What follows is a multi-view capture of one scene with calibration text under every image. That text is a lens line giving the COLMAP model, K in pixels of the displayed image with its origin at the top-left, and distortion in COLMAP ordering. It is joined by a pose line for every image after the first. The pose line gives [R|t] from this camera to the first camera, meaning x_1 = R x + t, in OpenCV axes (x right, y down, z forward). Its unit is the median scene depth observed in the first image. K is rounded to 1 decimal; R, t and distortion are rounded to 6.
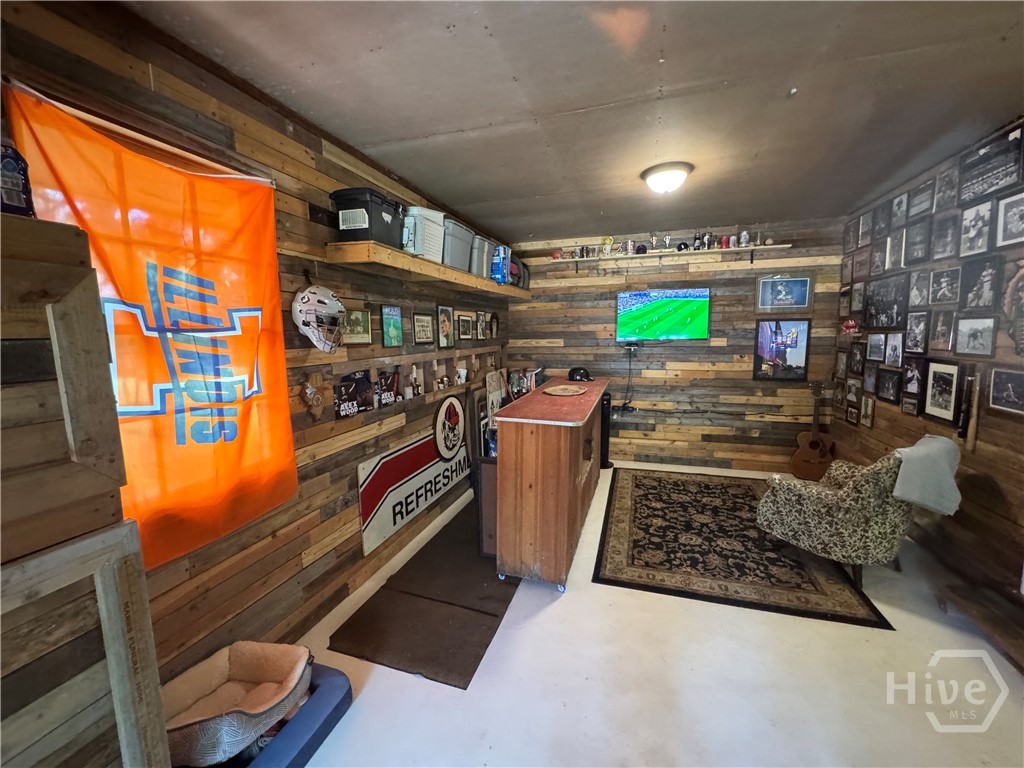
lens RADIAL K [[408.5, 0, 512.9], [0, 408.5, 382.5], [0, 0, 1]] dist [-0.002646, 0.000232]
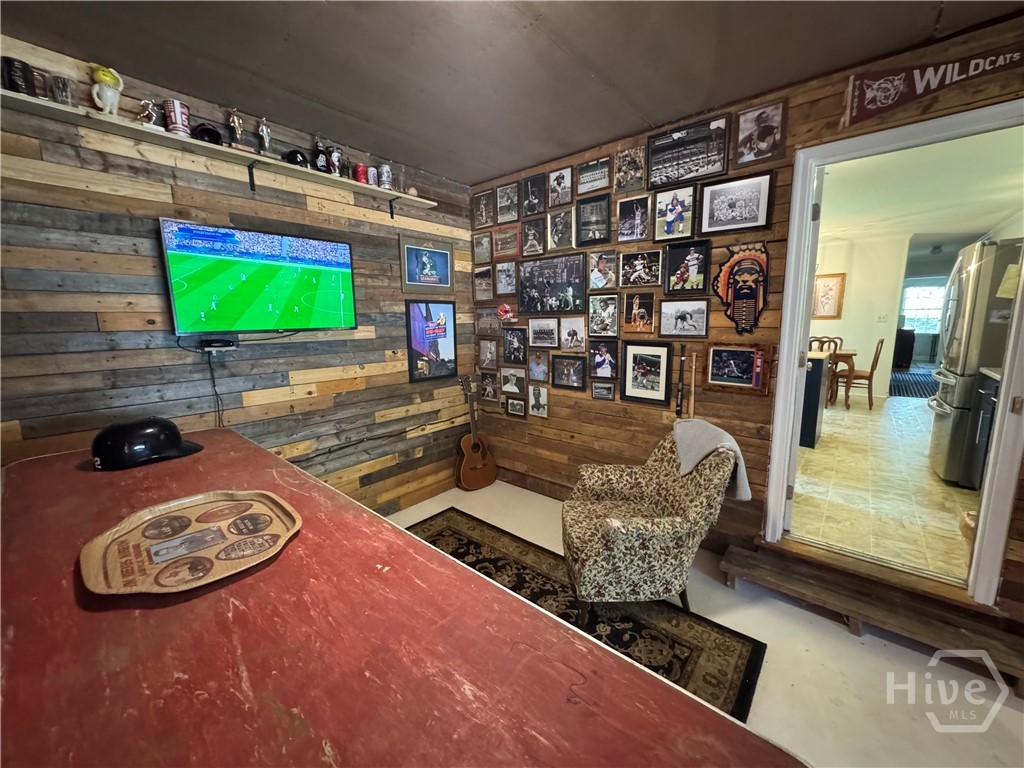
lens RADIAL K [[408.5, 0, 511.6], [0, 408.5, 382.6], [0, 0, 1]] dist [-0.002646, 0.000232]
pose [[0.387560, -0.133570, 0.912116, -0.012826], [0.118475, 0.988459, 0.094409, -0.075811], [-0.914199, 0.071474, 0.398912, 0.748538]]
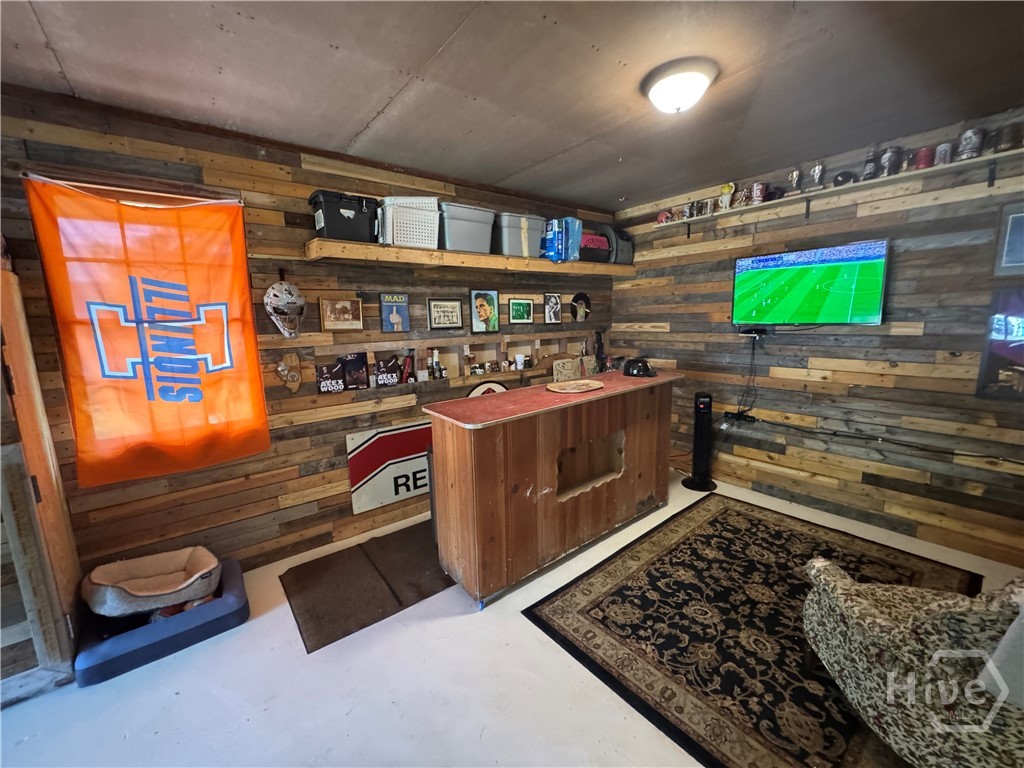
lens RADIAL K [[408.5, 0, 512.7], [0, 408.5, 382.8], [0, 0, 1]] dist [-0.002646, 0.000232]
pose [[0.832349, 0.081457, -0.548234, 0.498664], [-0.054881, 0.996393, 0.064723, -0.035991], [0.551528, -0.023785, 0.833817, 0.237324]]
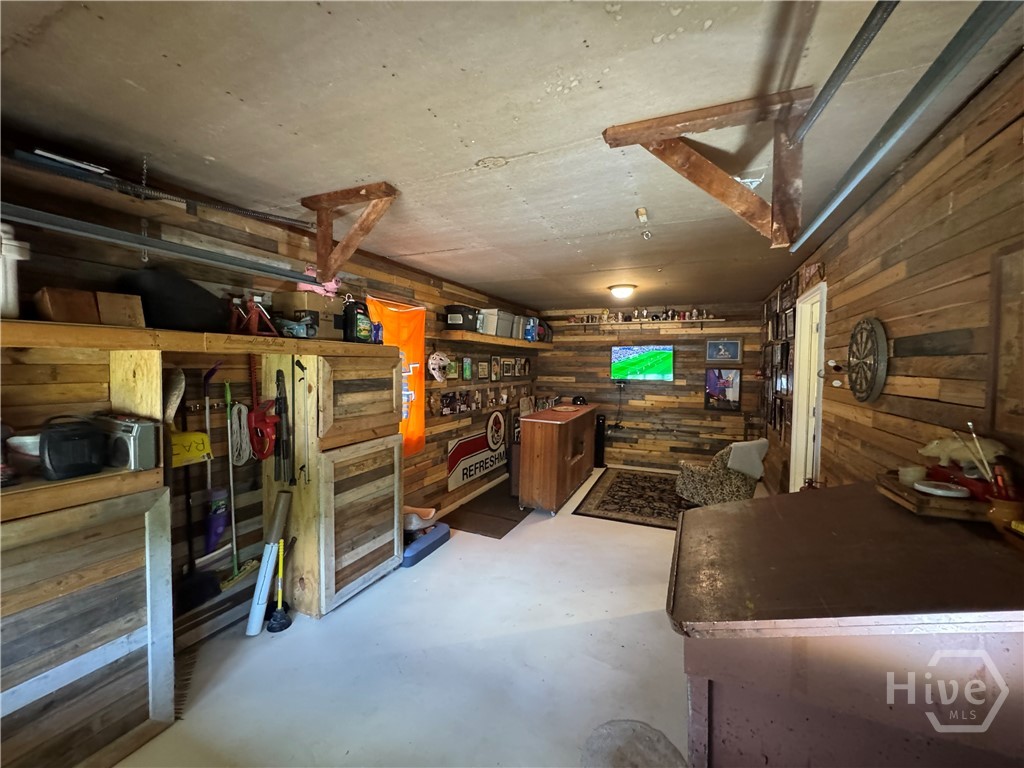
lens RADIAL K [[408.5, 0, 514.0], [0, 408.5, 382.0], [0, 0, 1]] dist [-0.002646, 0.000232]
pose [[0.994348, 0.029319, -0.102046, 0.088973], [-0.037321, 0.996301, -0.077408, 0.047943], [0.099399, 0.080778, 0.991763, -0.698662]]
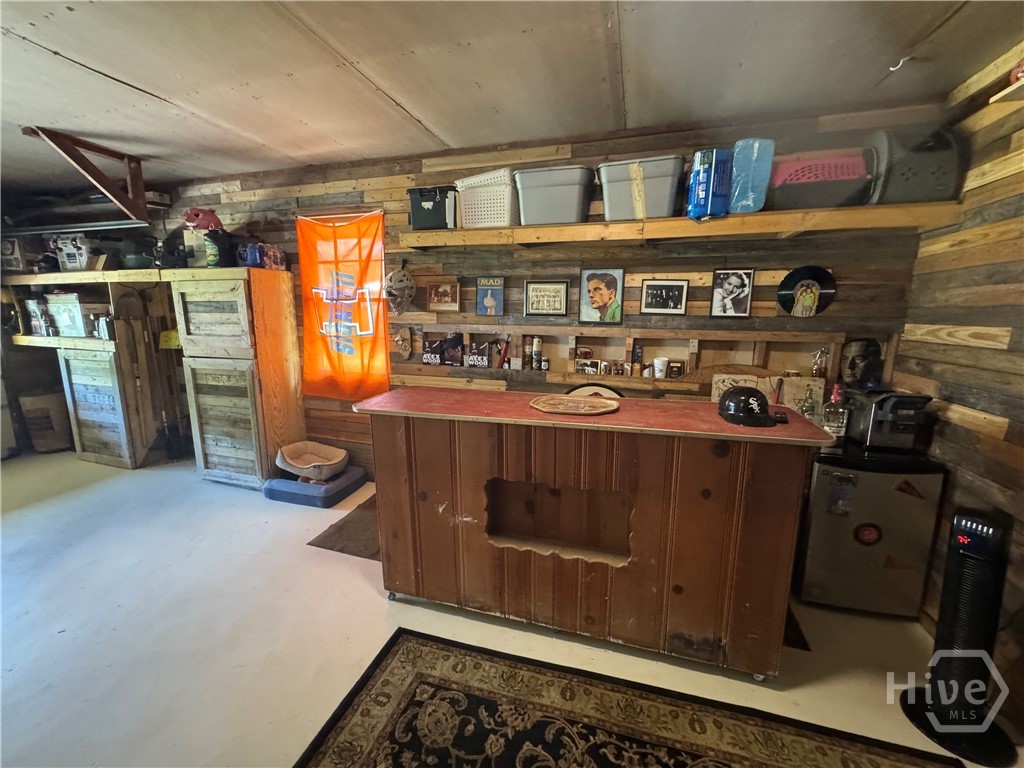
lens RADIAL K [[408.5, 0, 513.7], [0, 408.5, 383.3], [0, 0, 1]] dist [-0.002646, 0.000232]
pose [[0.017647, 0.190250, -0.981577, 0.710221], [-0.133544, 0.973382, 0.186261, -0.109296], [0.990886, 0.127797, 0.042584, 0.919953]]
